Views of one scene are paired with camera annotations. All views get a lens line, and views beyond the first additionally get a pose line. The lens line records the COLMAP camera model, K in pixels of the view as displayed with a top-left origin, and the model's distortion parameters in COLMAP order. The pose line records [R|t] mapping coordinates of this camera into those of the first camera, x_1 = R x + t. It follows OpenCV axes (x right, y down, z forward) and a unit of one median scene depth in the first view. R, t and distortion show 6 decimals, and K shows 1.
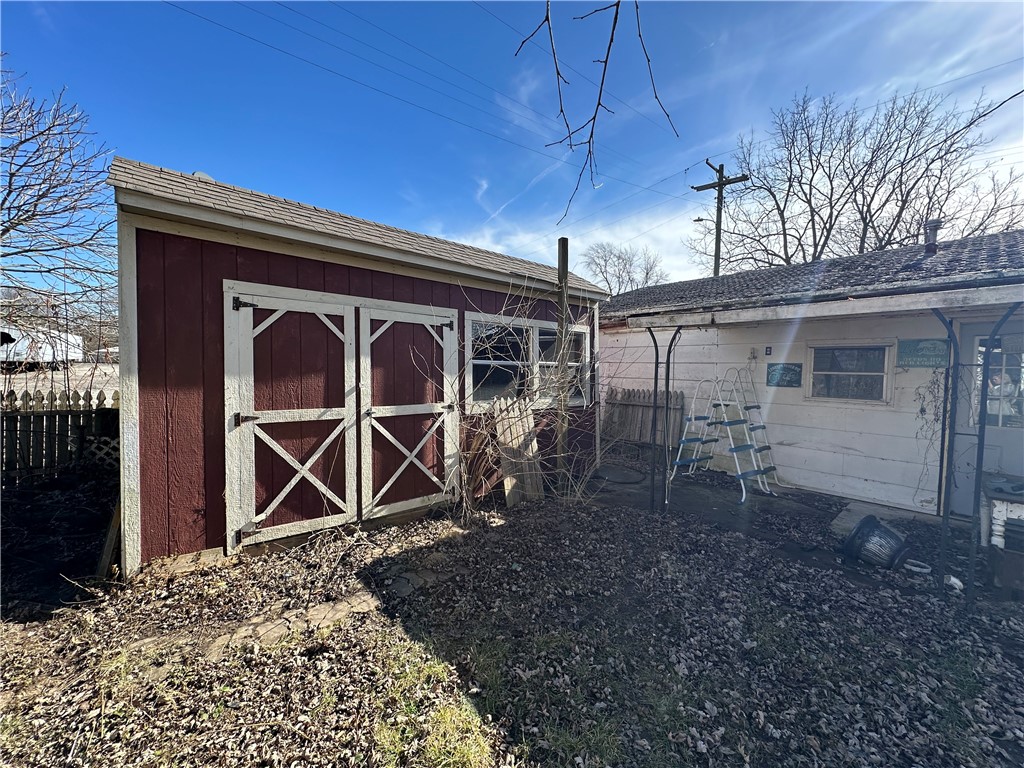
lens RADIAL K [[408.6, 0, 512.0], [0, 408.6, 384.0], [0, 0, 1]] dist [-0.000875, 0.000952]
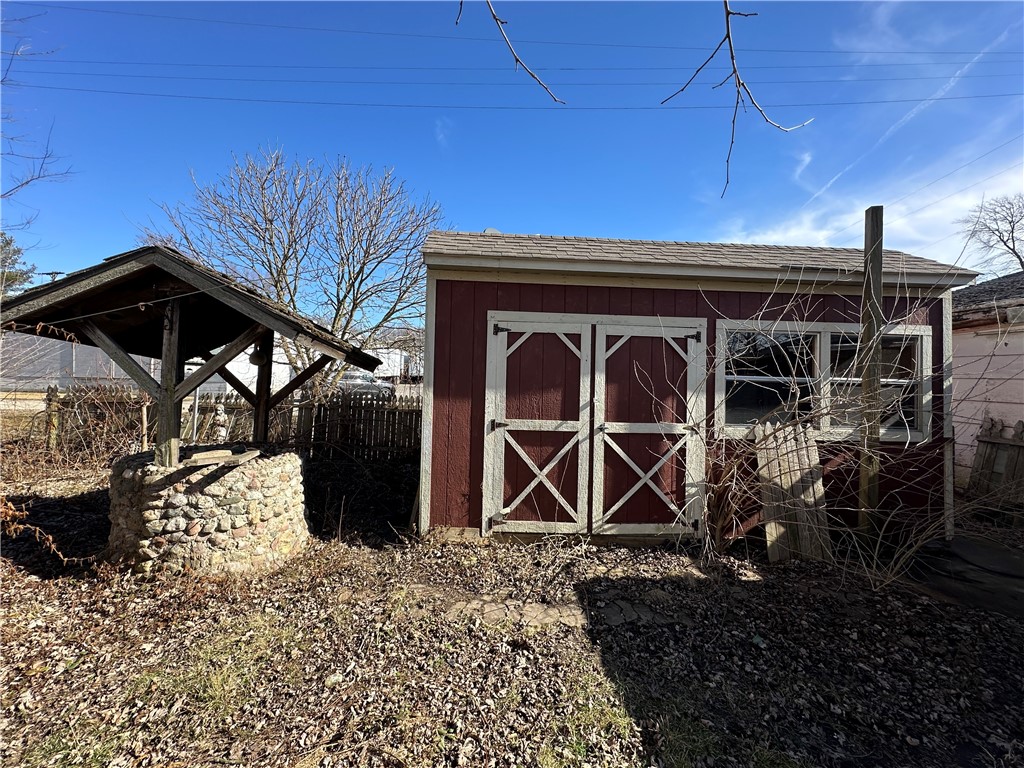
lens RADIAL K [[408.6, 0, 512.0], [0, 408.6, 384.0], [0, 0, 1]] dist [-0.000875, 0.000952]
pose [[0.786935, 0.012604, -0.616907, 0.102194], [-0.035043, 0.999091, -0.024290, -0.005915], [0.616039, 0.040733, 0.786661, 0.070069]]
